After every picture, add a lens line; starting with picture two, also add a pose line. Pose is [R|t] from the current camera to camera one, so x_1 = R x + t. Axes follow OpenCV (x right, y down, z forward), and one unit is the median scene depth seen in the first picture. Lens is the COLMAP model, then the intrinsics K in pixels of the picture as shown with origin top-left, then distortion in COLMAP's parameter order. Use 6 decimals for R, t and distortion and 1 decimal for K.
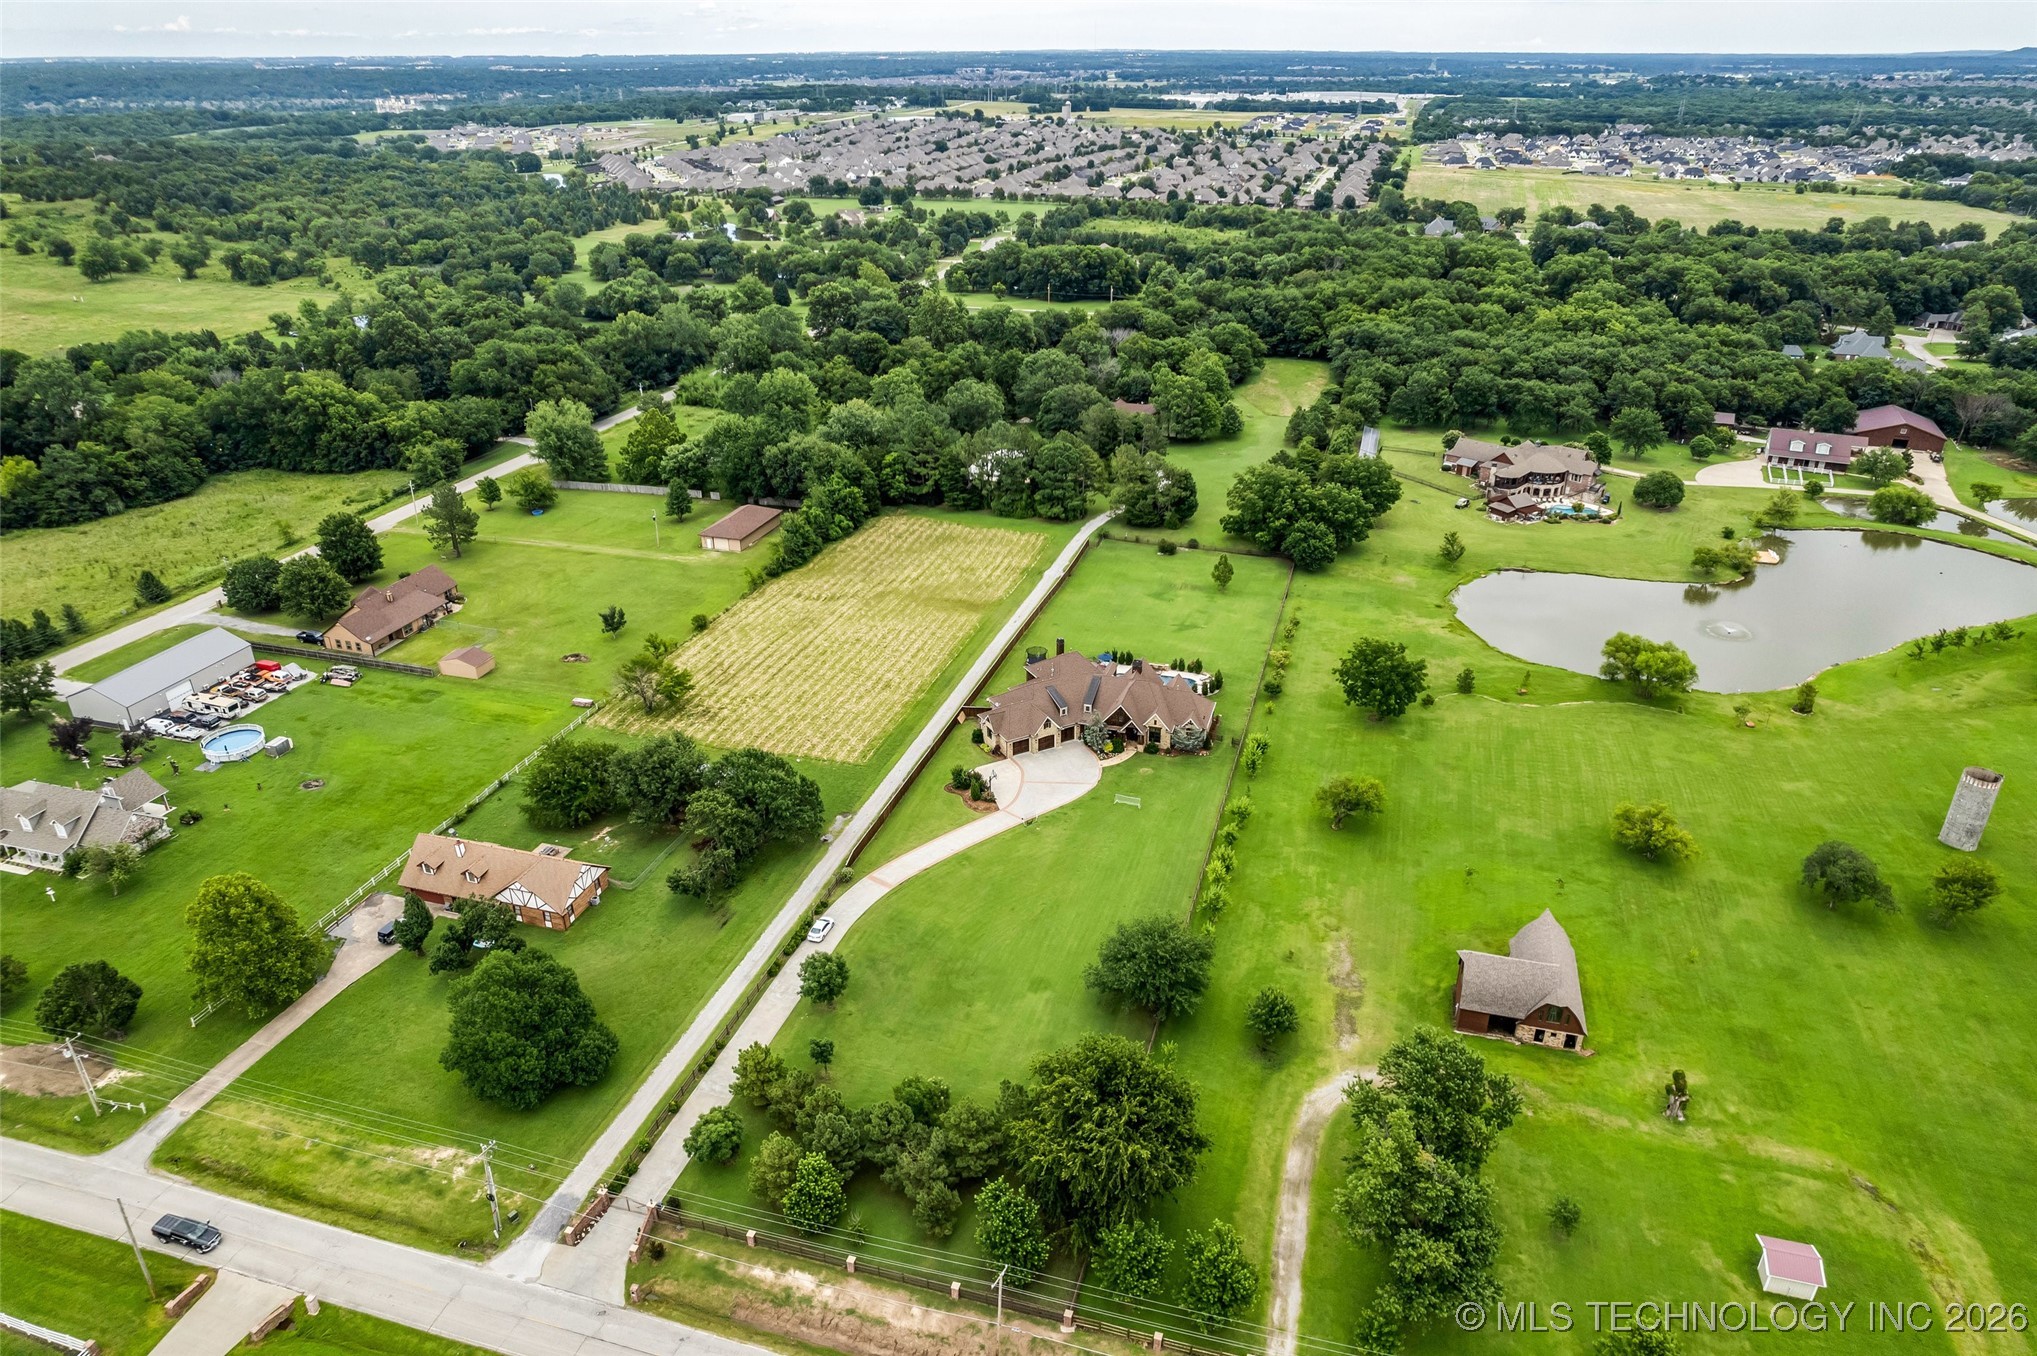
lens RADIAL K [[1318.8, 0, 1023.6], [0, 1318.8, 680.4], [0, 0, 1]] dist [-0.062661, 0.051152]
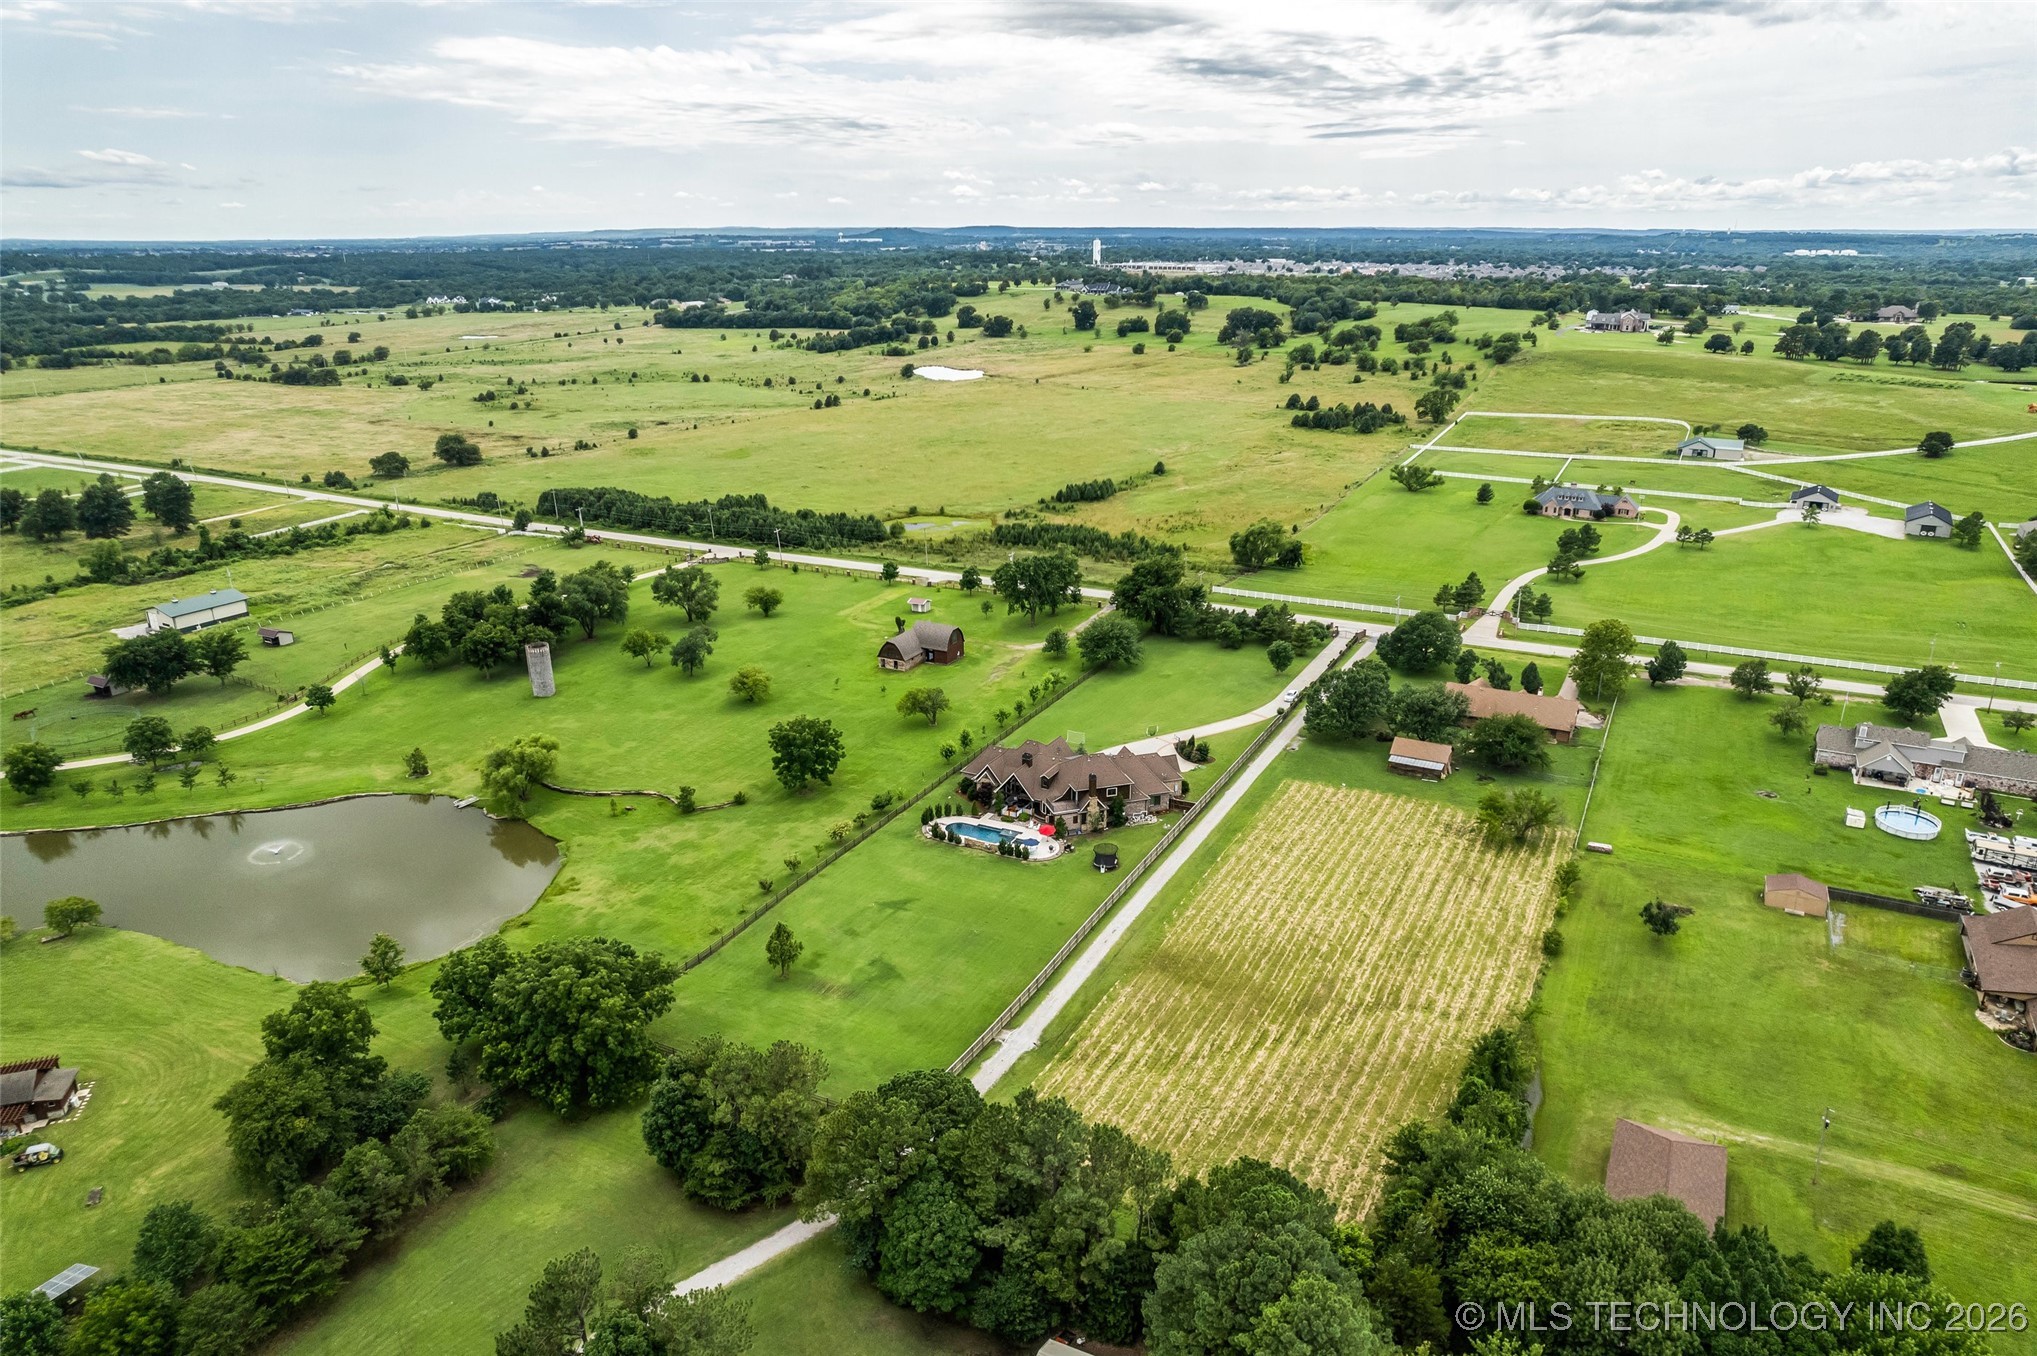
lens RADIAL K [[1318.8, 0, 1027.6], [0, 1318.8, 681.5], [0, 0, 1]] dist [-0.062661, 0.051152]
pose [[-0.981268, -0.052592, 0.185329, -0.101973], [0.095583, 0.702343, 0.705393, -0.773861], [-0.167263, 0.709893, -0.684160, 1.642198]]
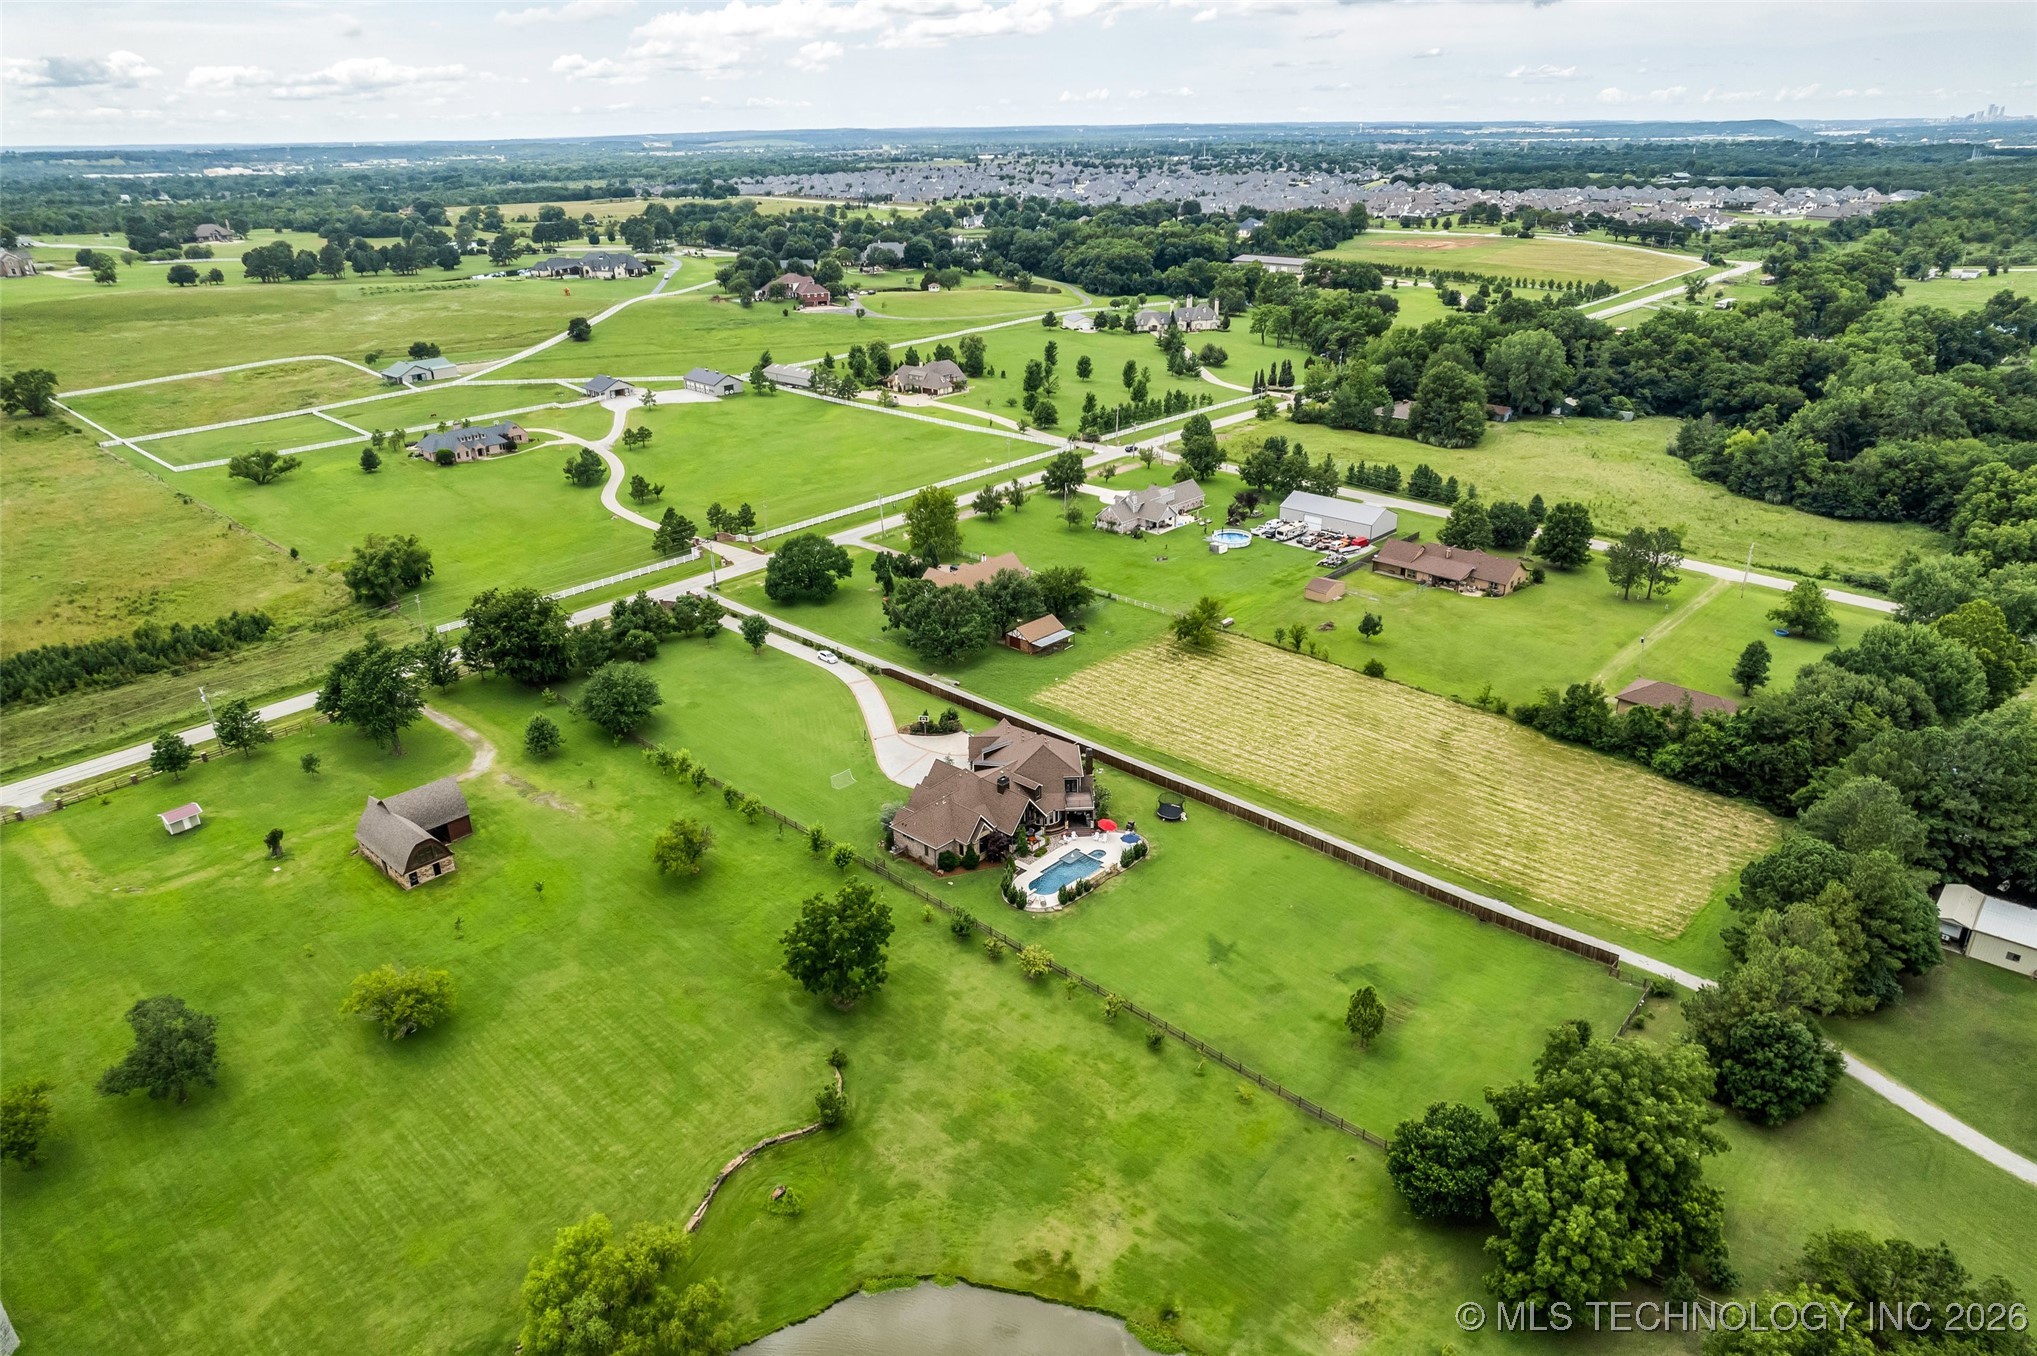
lens RADIAL K [[1318.8, 0, 1019.4], [0, 1318.8, 682.6], [0, 0, 1]] dist [-0.062661, 0.051152]
pose [[-0.444153, 0.365681, -0.817928, 0.750058], [-0.381534, 0.748807, 0.541959, -0.522644], [0.810654, 0.552780, -0.193065, 1.120545]]
